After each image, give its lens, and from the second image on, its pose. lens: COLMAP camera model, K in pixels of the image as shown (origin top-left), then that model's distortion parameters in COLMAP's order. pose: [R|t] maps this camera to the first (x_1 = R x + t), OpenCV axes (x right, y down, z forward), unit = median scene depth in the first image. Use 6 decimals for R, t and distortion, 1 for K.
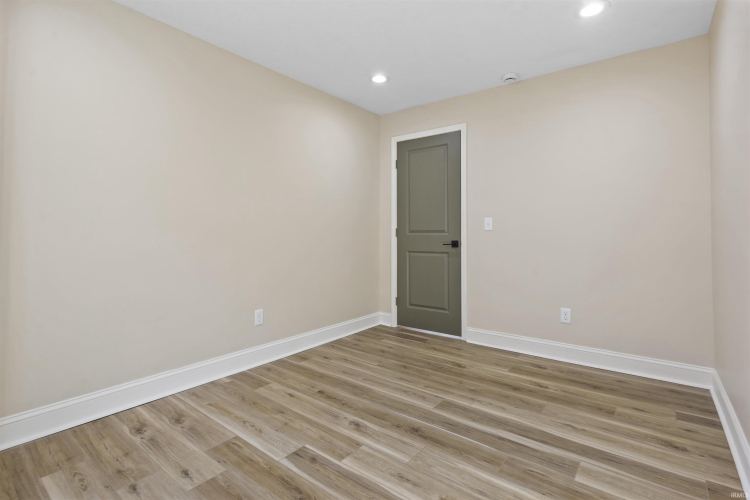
lens RADIAL K [[358.8, 0, 361.9], [0, 358.8, 232.9], [0, 0, 1]] dist [0.008082, -0.002038]
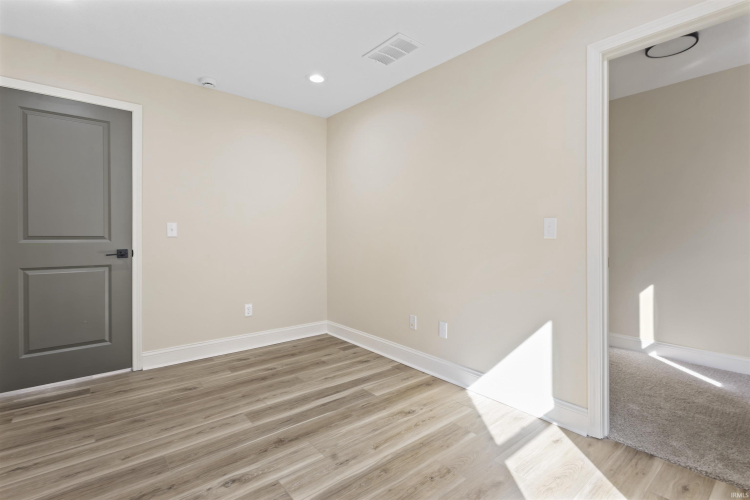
lens RADIAL K [[358.8, 0, 373.8], [0, 358.8, 249.6], [0, 0, 1]] dist [0.008082, -0.002038]
pose [[0.191024, -0.026431, 0.981229, -0.603947], [-0.001139, 0.999631, 0.027148, -0.000017], [-0.981585, -0.006304, 0.190923, 0.457250]]
